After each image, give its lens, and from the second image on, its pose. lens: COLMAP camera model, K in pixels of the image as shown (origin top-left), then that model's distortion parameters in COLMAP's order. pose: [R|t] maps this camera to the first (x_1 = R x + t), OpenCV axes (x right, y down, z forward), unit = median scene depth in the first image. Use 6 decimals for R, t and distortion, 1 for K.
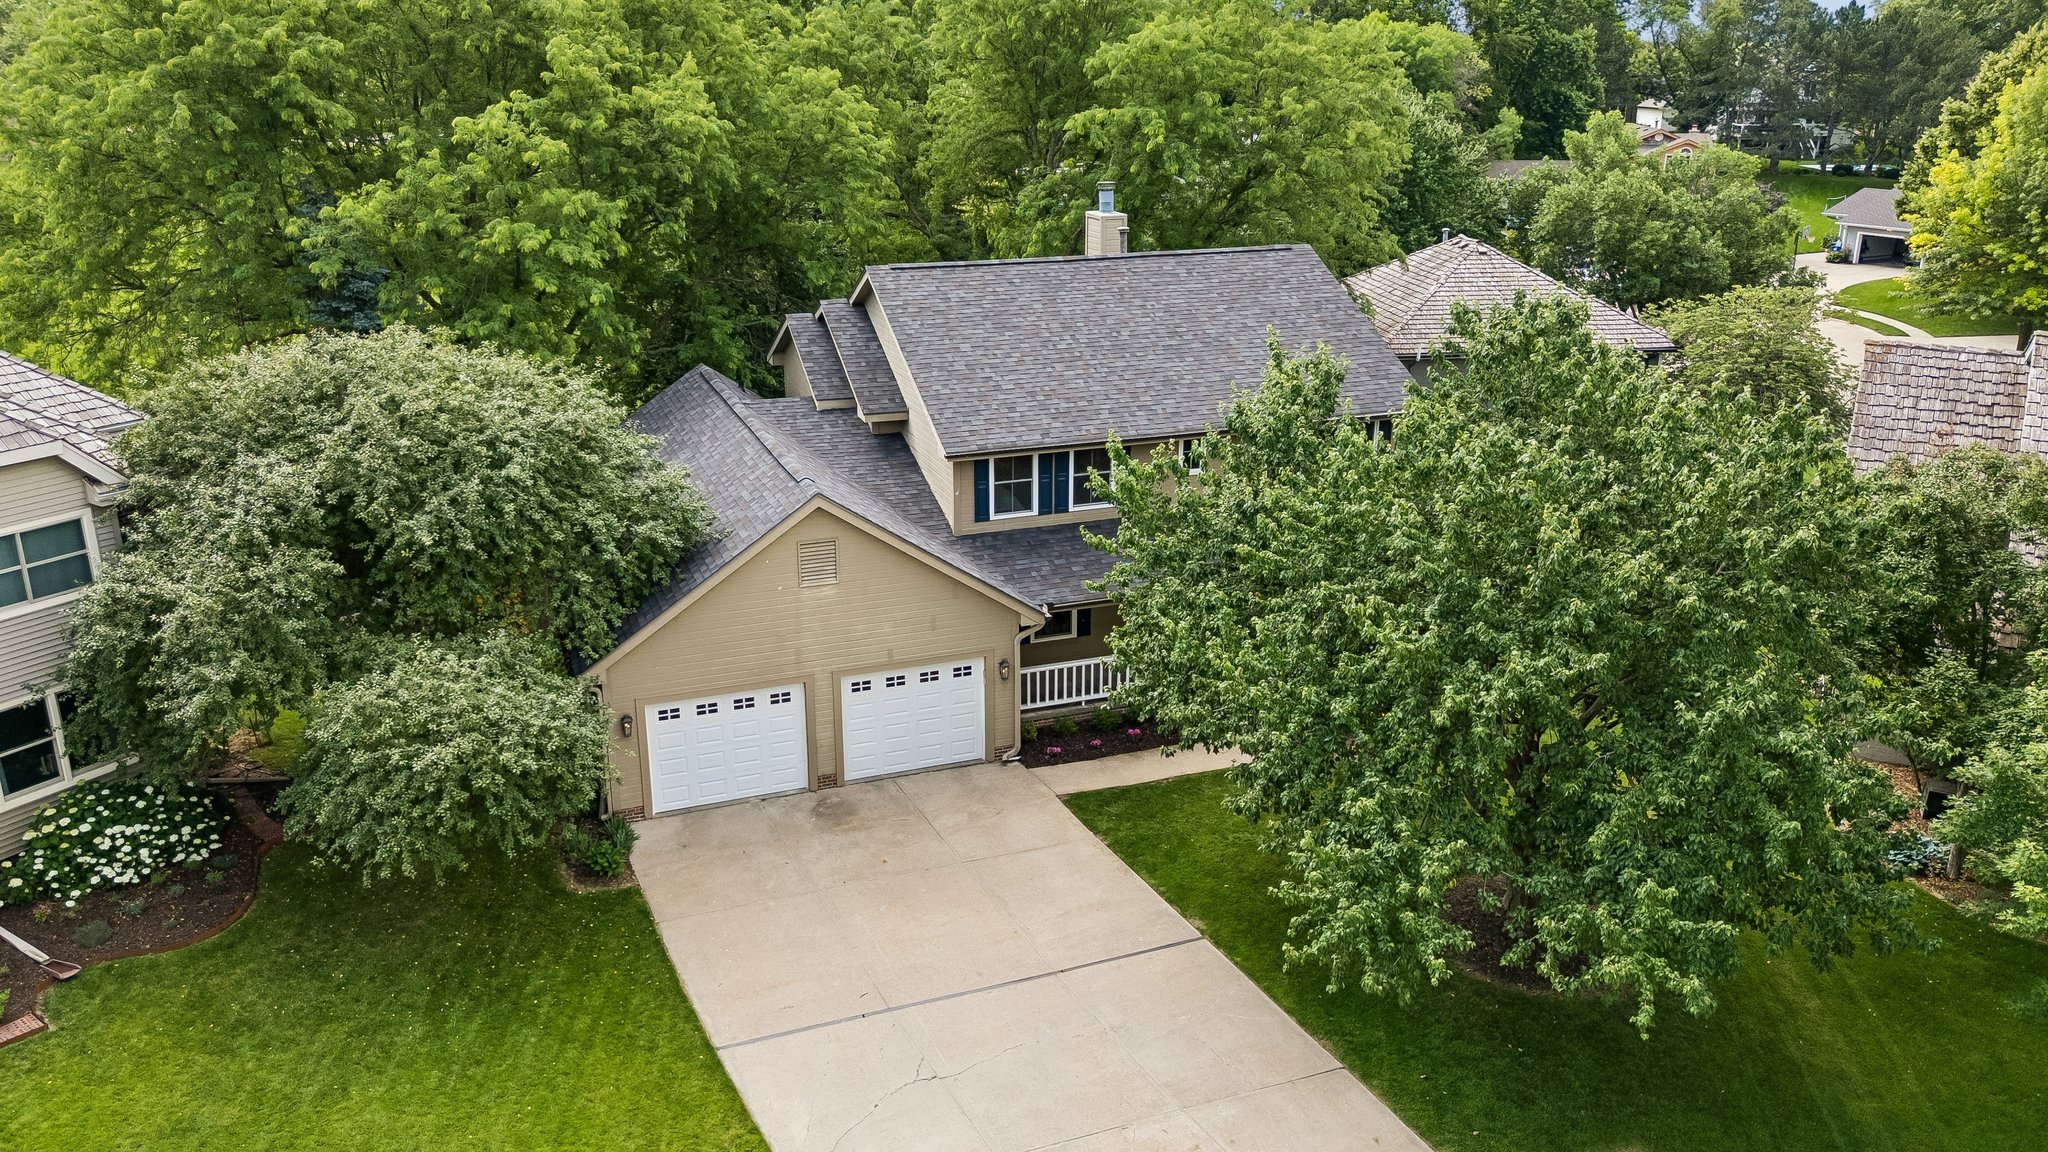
lens RADIAL K [[1500.8, 0, 1026.7], [0, 1500.8, 558.1], [0, 0, 1]] dist [0.019681, -0.001047]
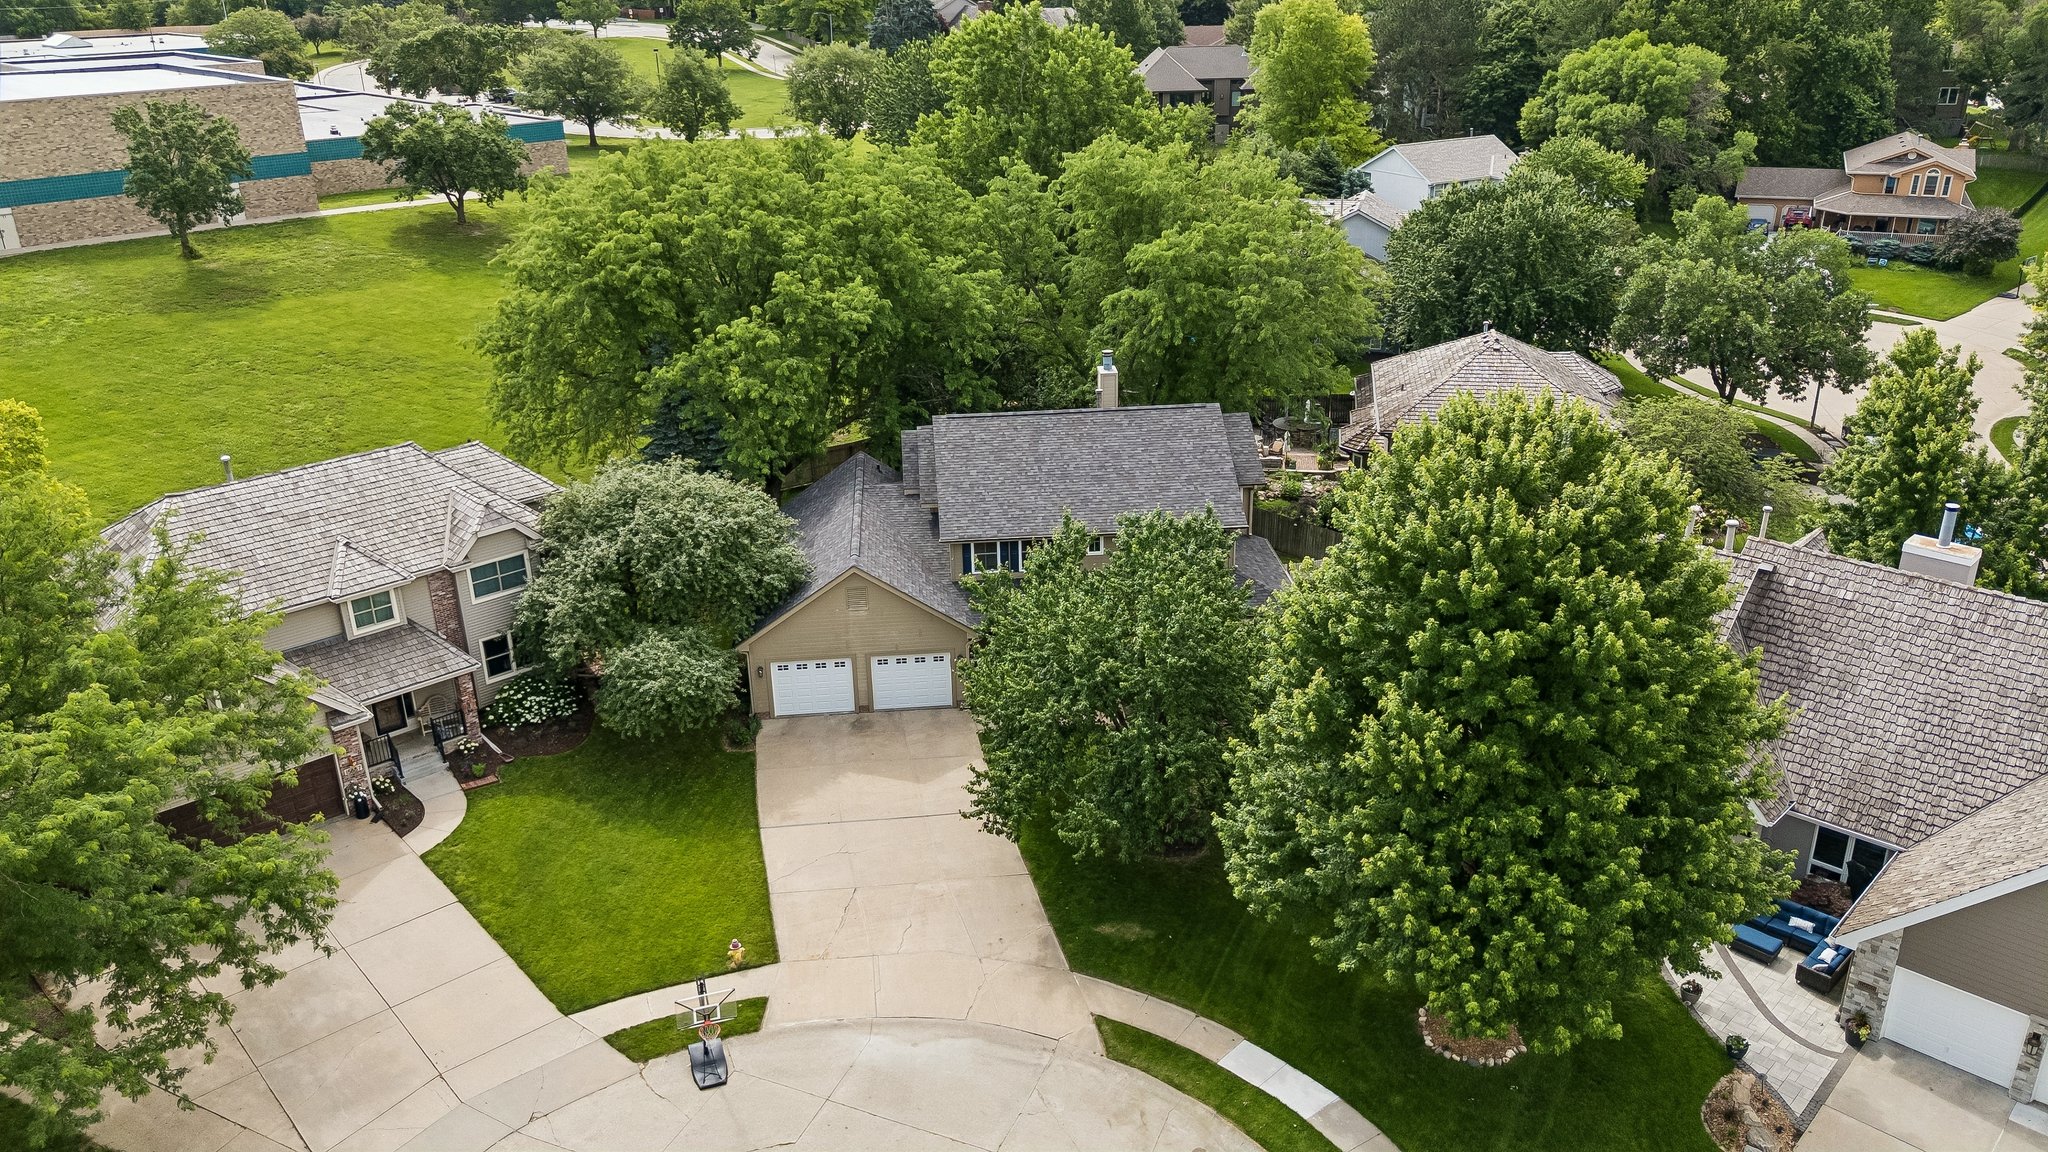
lens RADIAL K [[1451.1, 0, 1024.0], [0, 1451.1, 576.0], [0, 0, 1]] dist [0.035431, -0.001229]
pose [[0.963500, 0.087286, -0.253078, 0.576546], [-0.065942, 0.993606, 0.091643, -0.226067], [0.259459, -0.071610, 0.963096, -0.798985]]
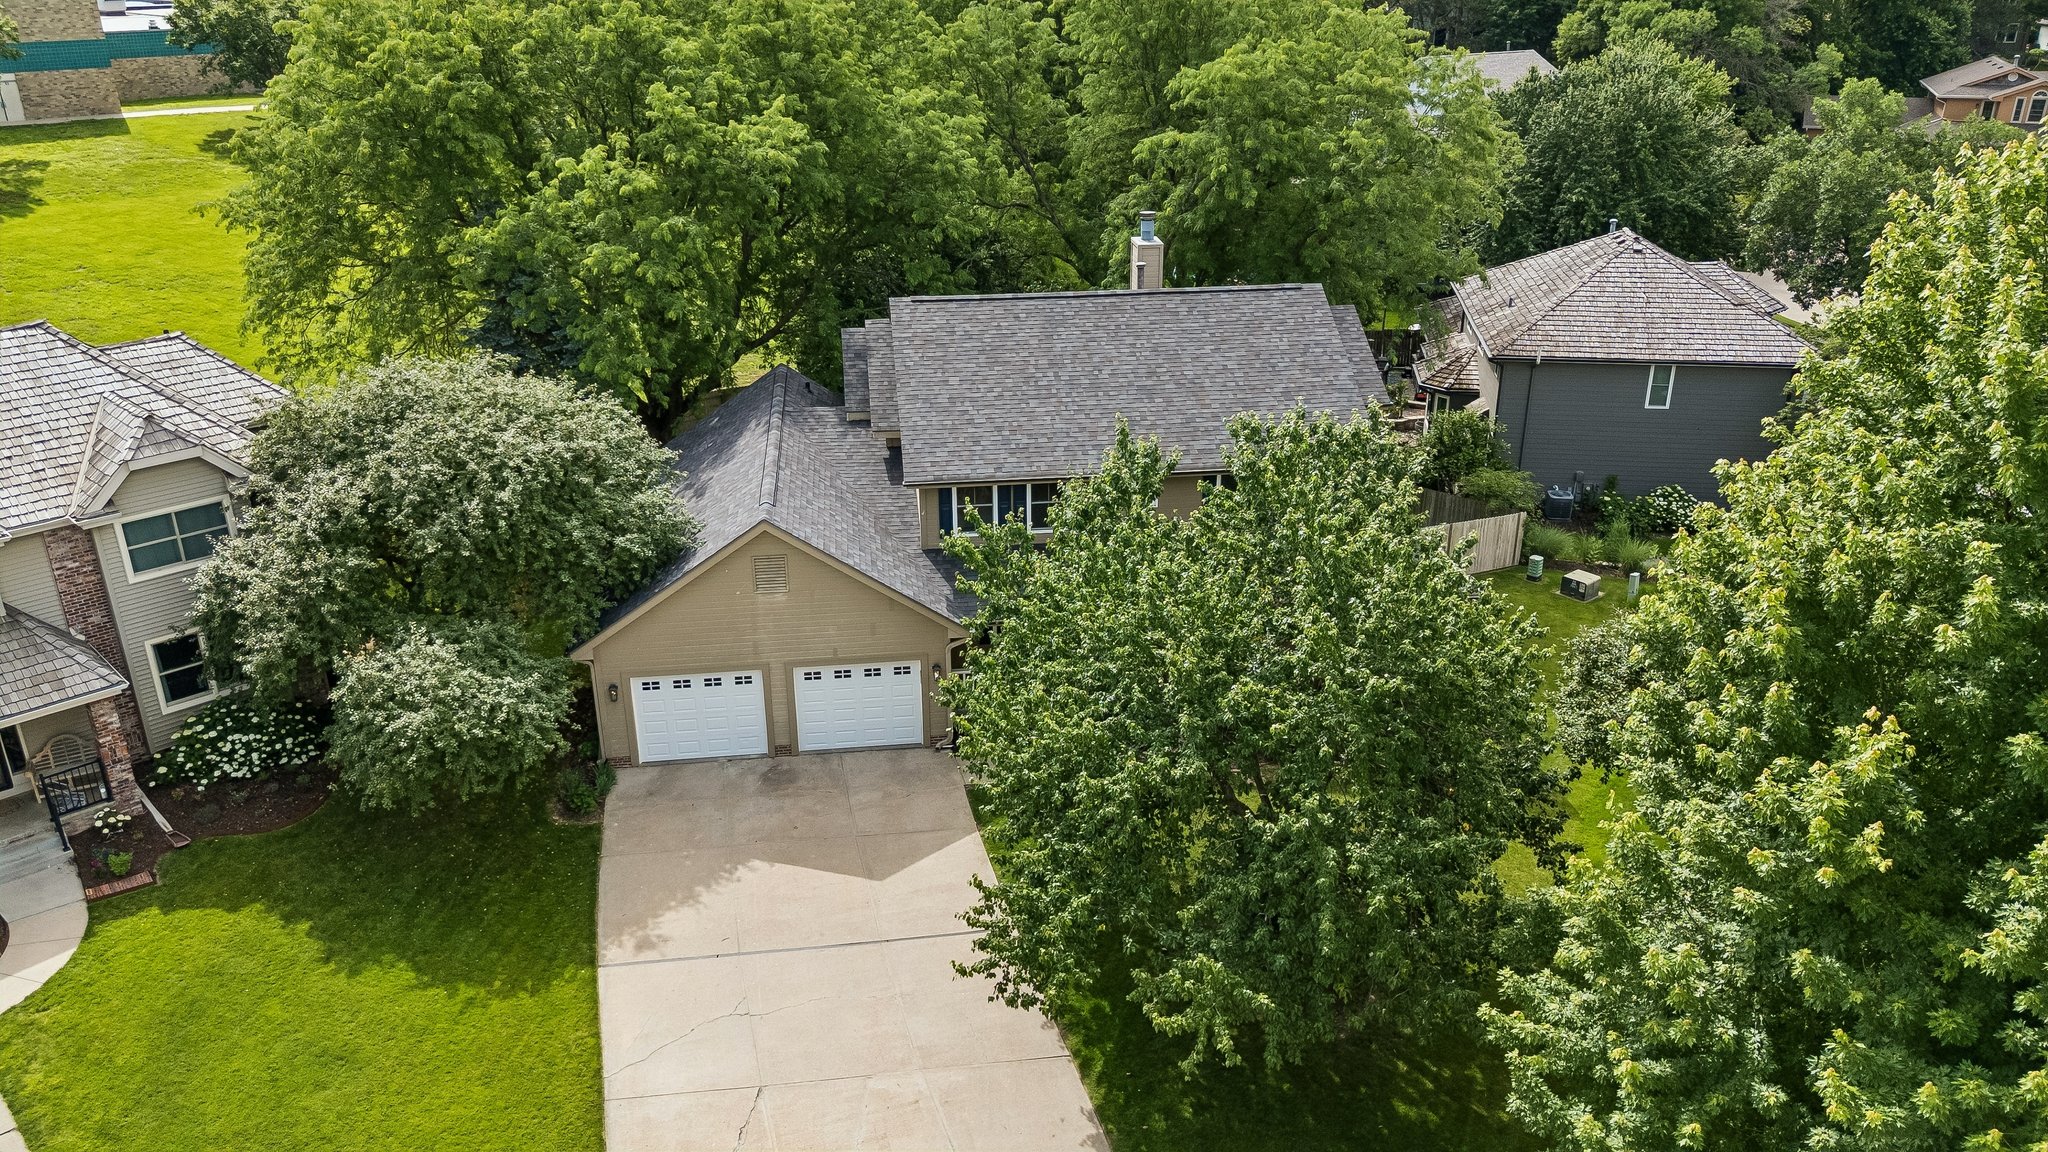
lens RADIAL K [[1484.4, 0, 1024.0], [0, 1484.4, 576.0], [0, 0, 1]] dist [0.024669, -0.007287]
pose [[0.972548, 0.087358, -0.215682, 0.334056], [-0.069024, 0.993444, 0.091134, -0.125086], [0.222230, -0.073745, 0.972201, -0.115374]]
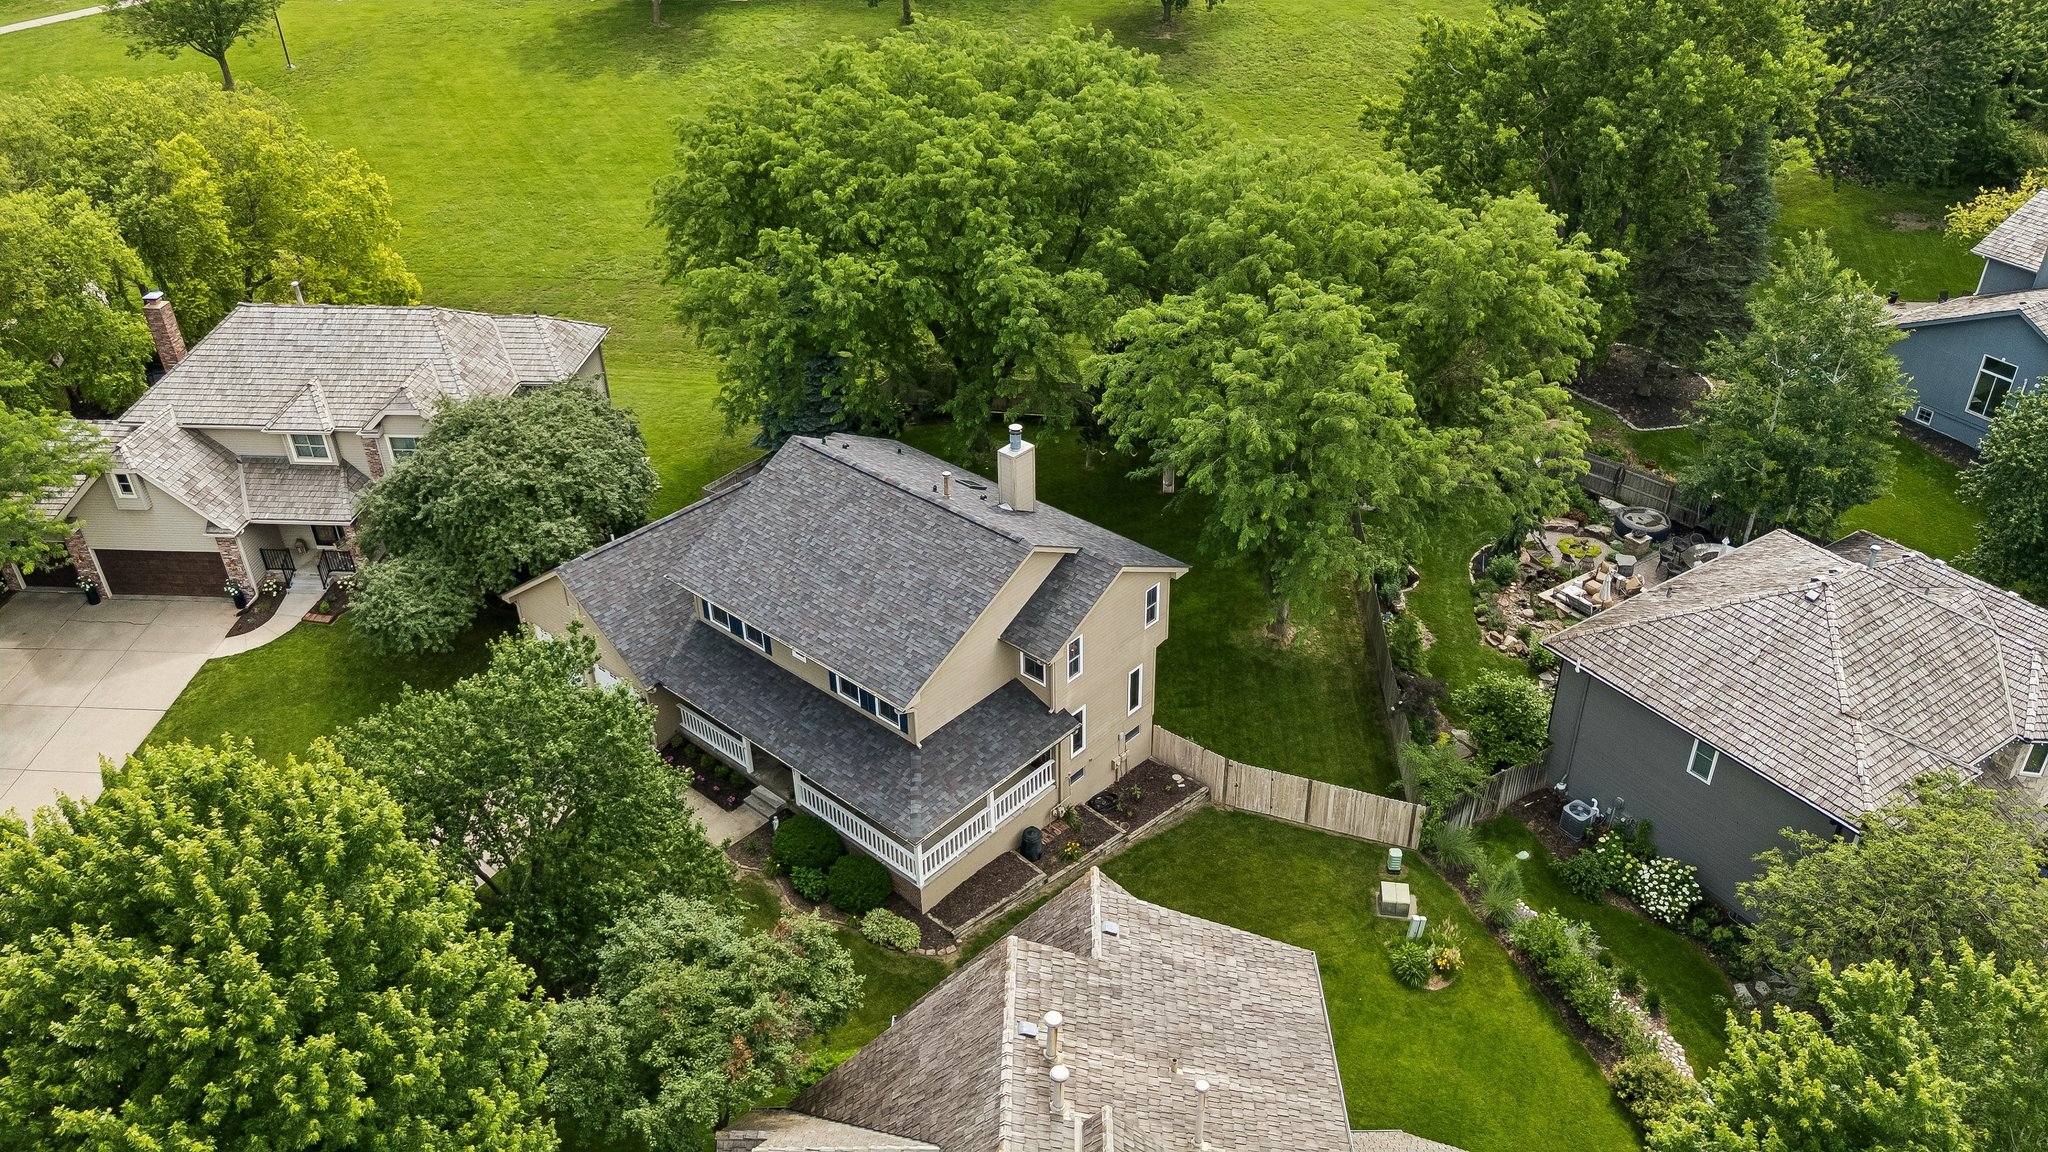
lens RADIAL K [[1500.8, 0, 1026.7], [0, 1500.8, 558.1], [0, 0, 1]] dist [0.019681, -0.001047]
pose [[0.474814, 0.462662, -0.748663, 1.617842], [-0.267804, 0.886284, 0.377864, -0.968449], [0.838351, 0.021080, 0.544723, 0.470972]]
